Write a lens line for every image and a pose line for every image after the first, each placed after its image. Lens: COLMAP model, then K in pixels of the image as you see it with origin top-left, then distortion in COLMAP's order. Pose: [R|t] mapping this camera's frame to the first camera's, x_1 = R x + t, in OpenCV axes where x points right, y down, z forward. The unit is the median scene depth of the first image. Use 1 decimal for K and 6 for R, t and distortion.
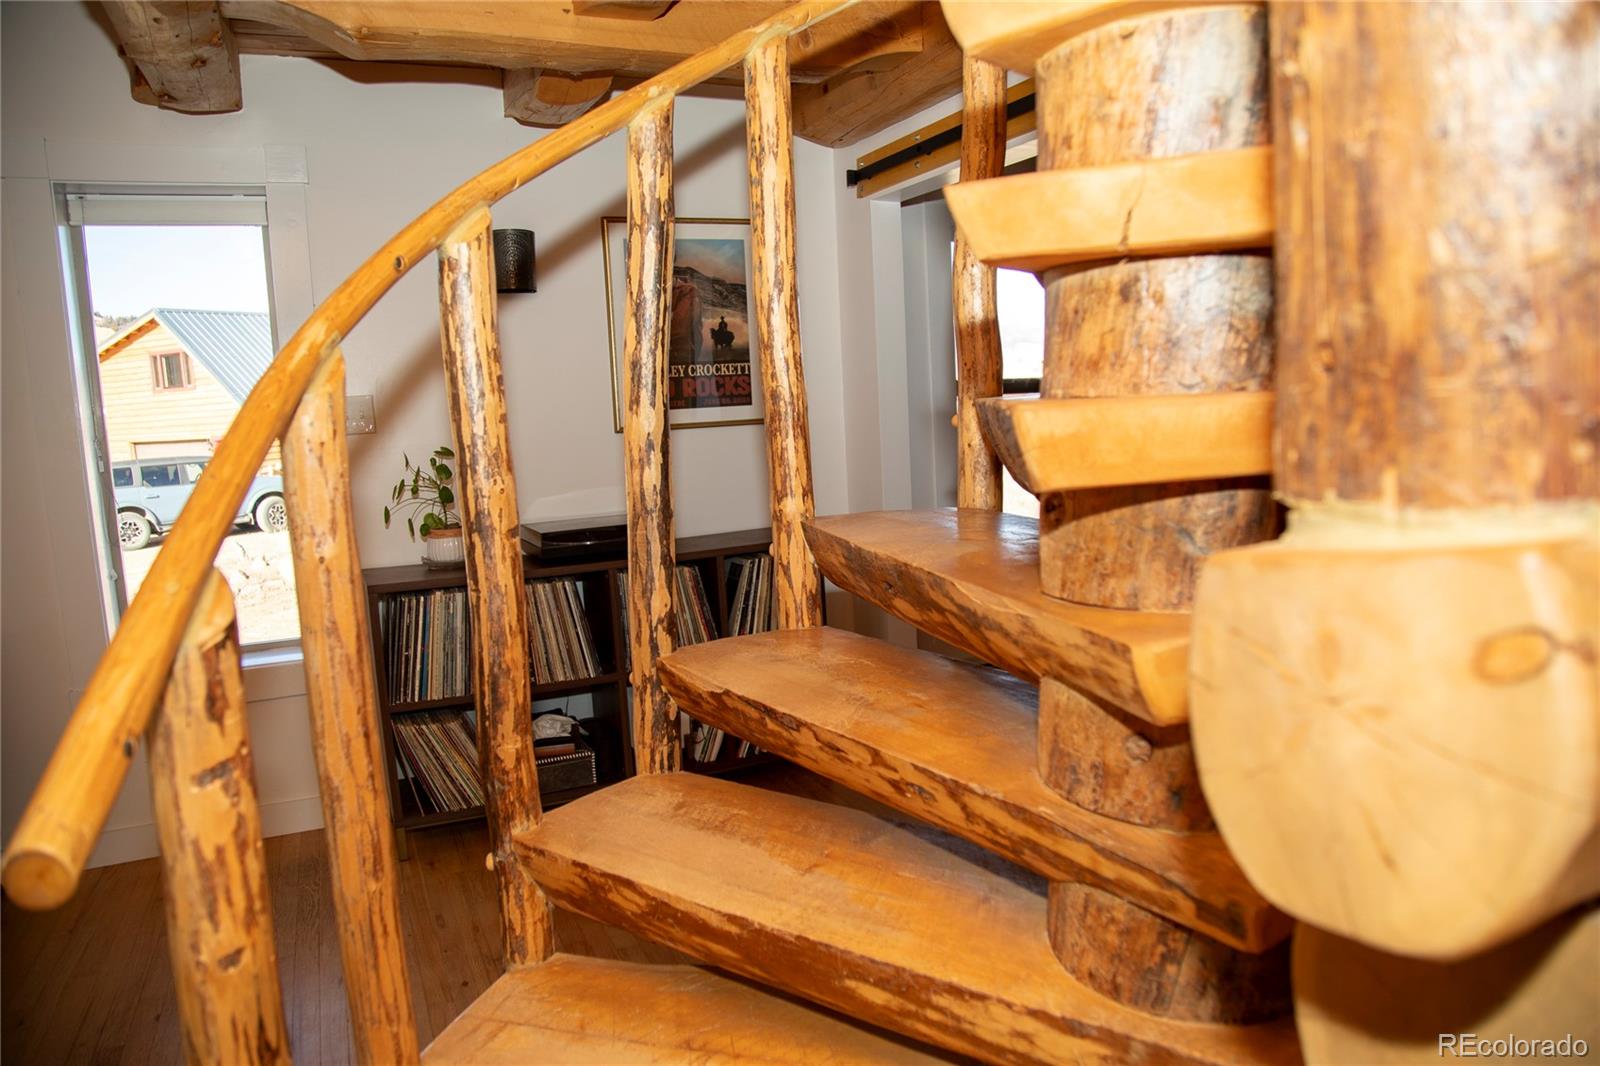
lens RADIAL K [[1100.0, 0, 812.6], [0, 1100.0, 544.5], [0, 0, 1]] dist [0.001939, -0.000920]
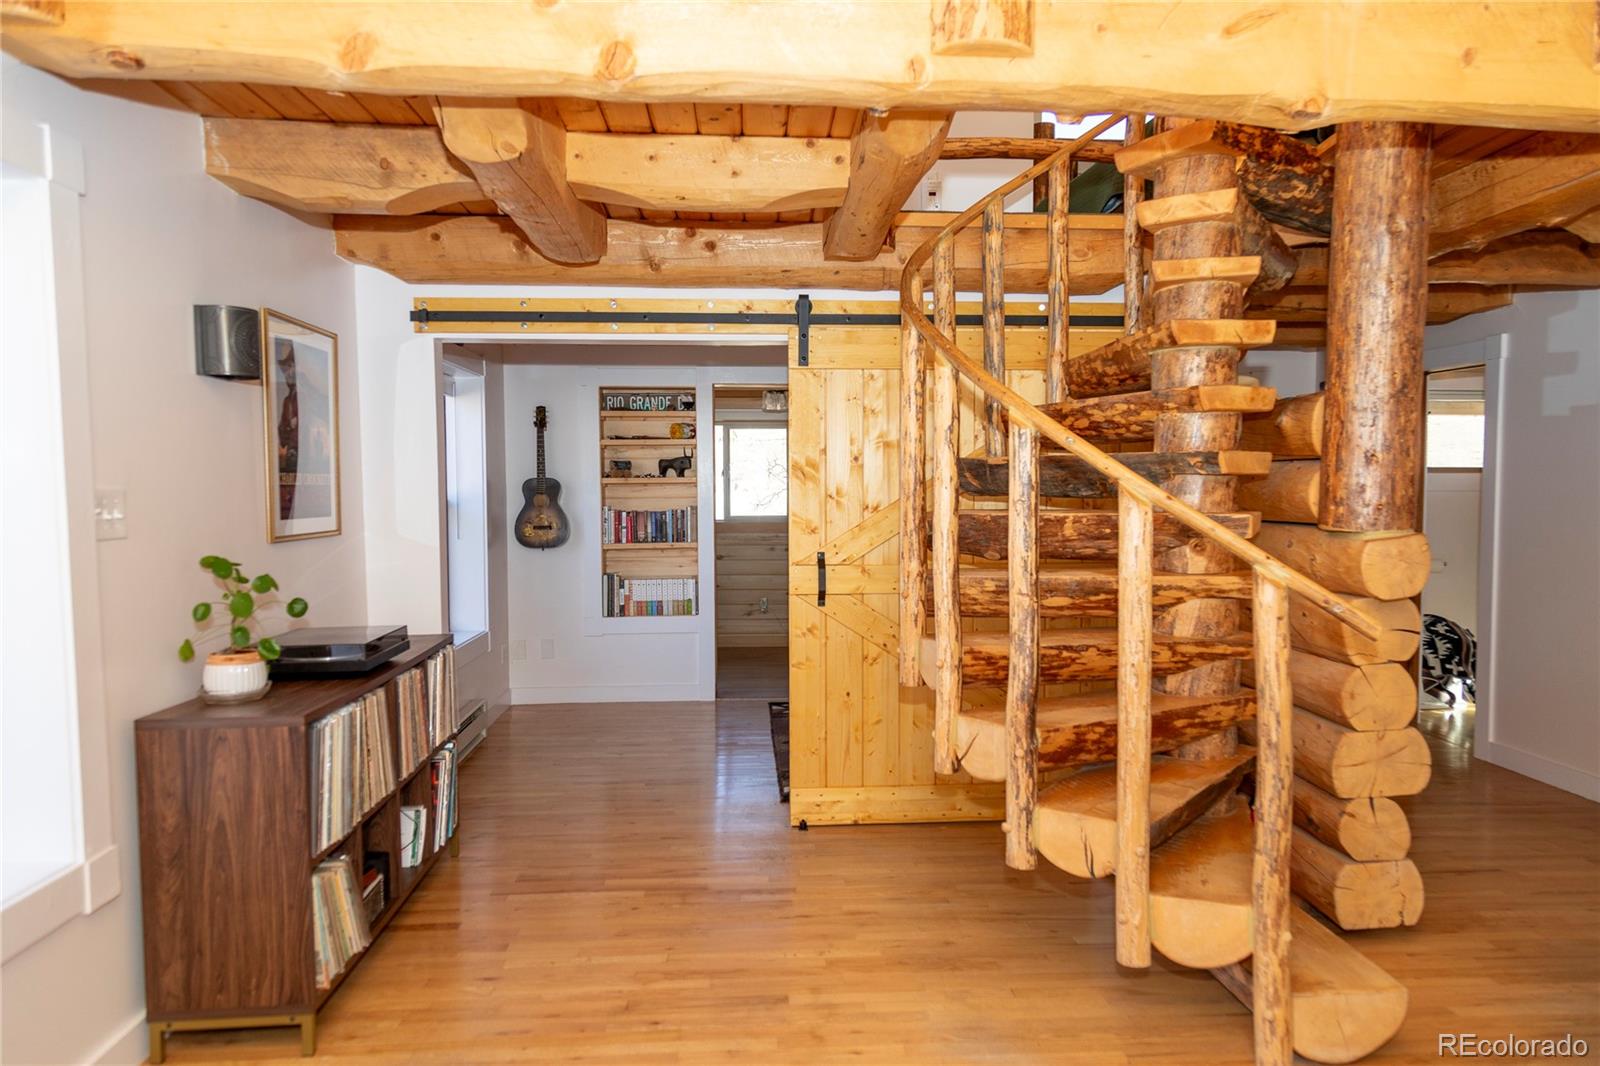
lens RADIAL K [[1047.2, 0, 806.6], [0, 1047.2, 541.7], [0, 0, 1]] dist [0.001569, 0.001803]
pose [[0.403557, -0.008874, 0.914911, -0.786389], [0.103016, 0.994035, -0.035798, -0.024342], [-0.909136, 0.108697, 0.402064, 0.233257]]
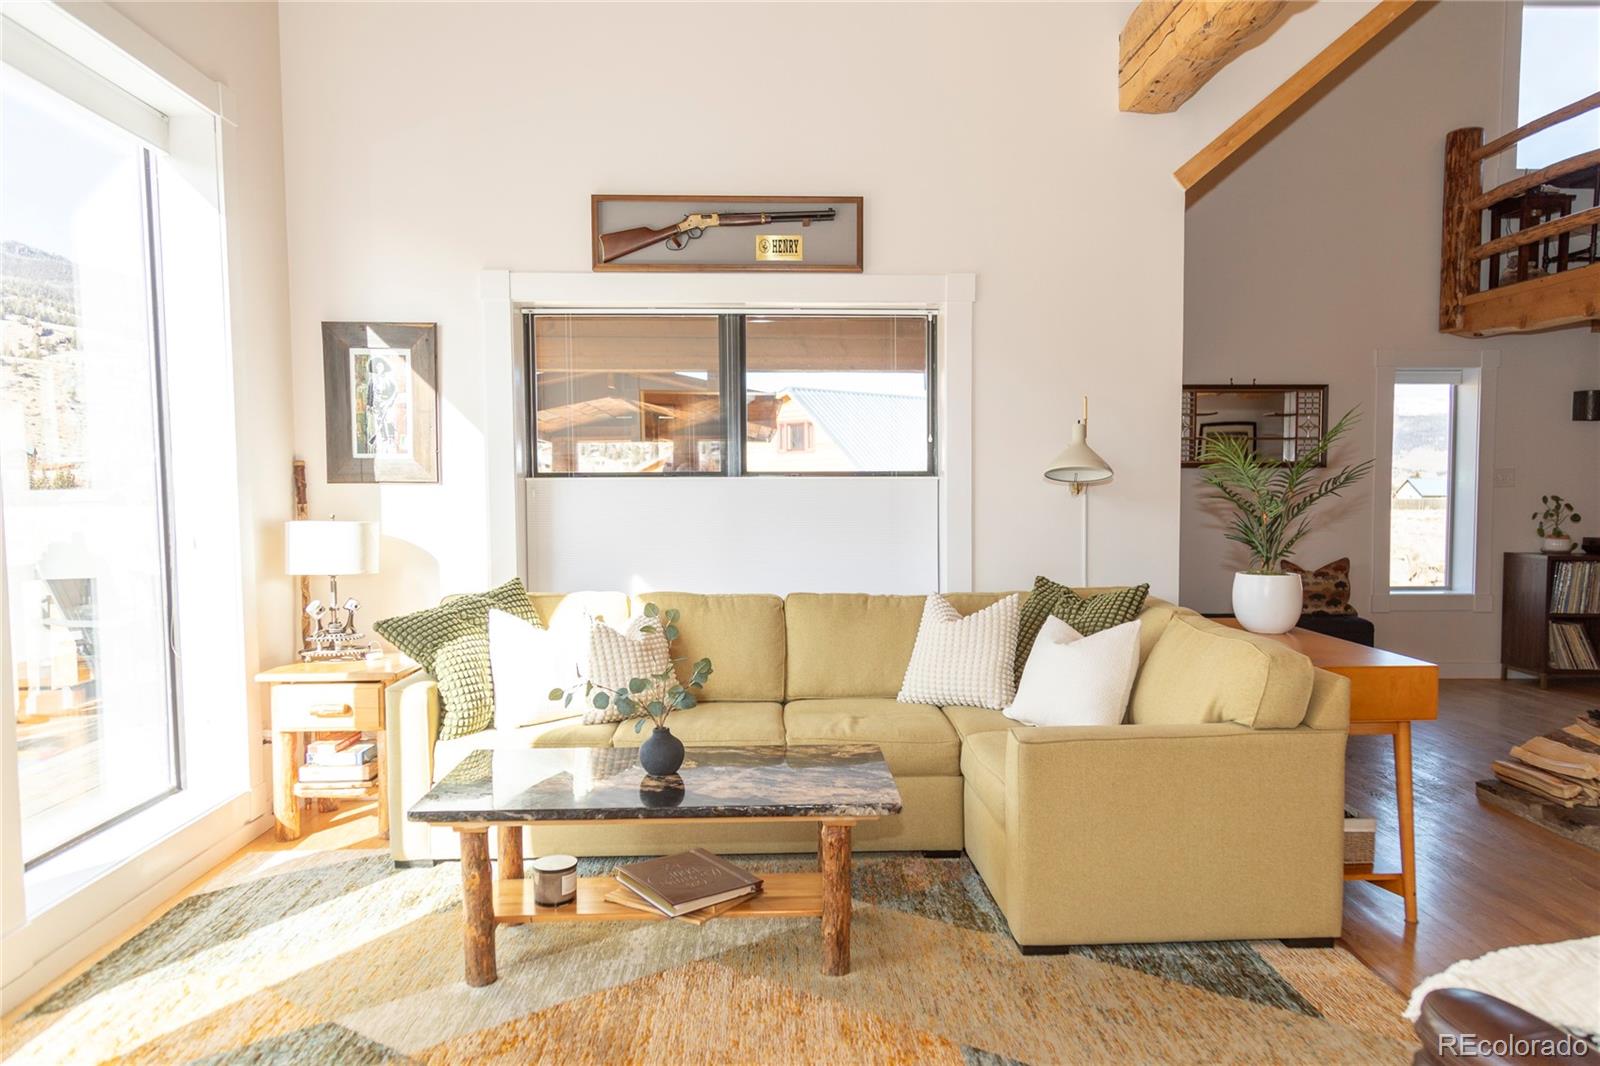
lens RADIAL K [[1050.2, 0, 808.2], [0, 1050.2, 543.2], [0, 0, 1]] dist [0.003051, -0.001031]
pose [[0.903441, 0.063720, -0.423951, -0.680059], [-0.090761, 0.994906, -0.043878, 0.188945], [0.418996, 0.078119, 0.904622, -1.225906]]
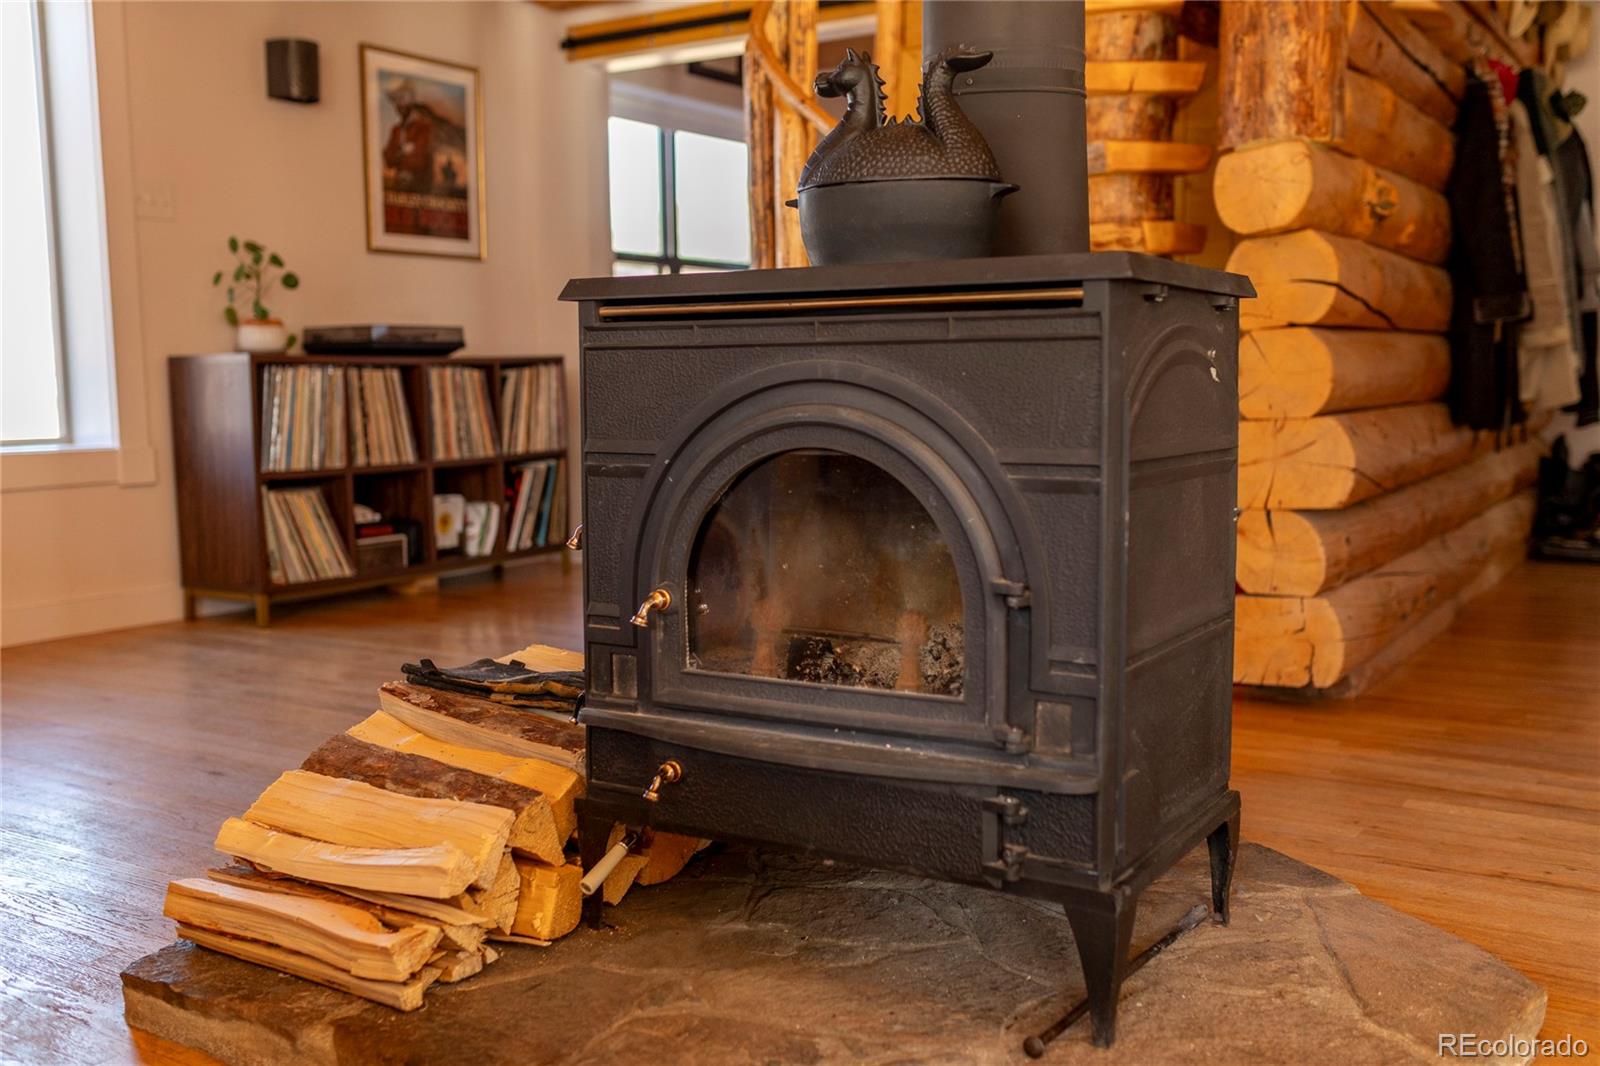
lens RADIAL K [[1516.2, 0, 797.0], [0, 1516.2, 539.1], [0, 0, 1]] dist [0.011589, 0.010020]
pose [[0.862979, -0.022258, 0.504750, -0.554187], [0.037512, 0.999094, -0.020077, 0.210860], [-0.503846, 0.036260, 0.863032, -0.434092]]
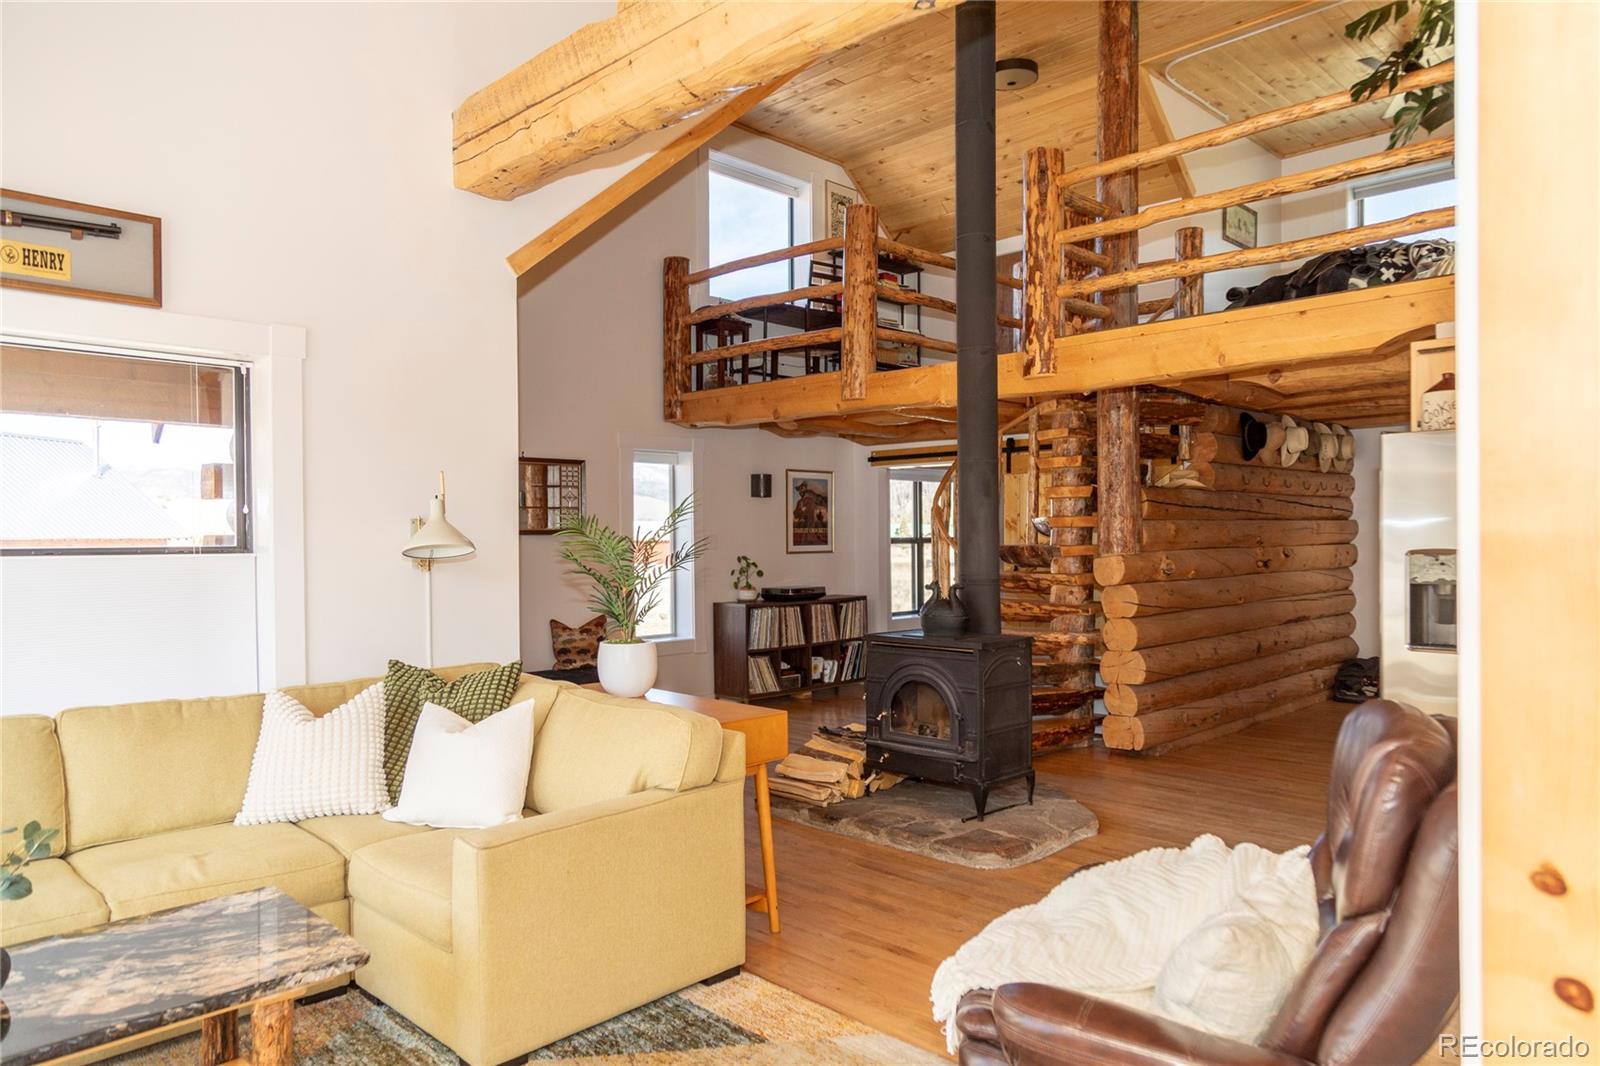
lens RADIAL K [[1028.8, 0, 803.4], [0, 1028.8, 536.4], [0, 0, 1]] dist [-0.000951, -0.004180]
pose [[0.951411, 0.035341, 0.305888, -0.850923], [0.006611, 0.990818, -0.135037, 0.172404], [-0.307852, 0.130498, 0.942442, -1.212259]]
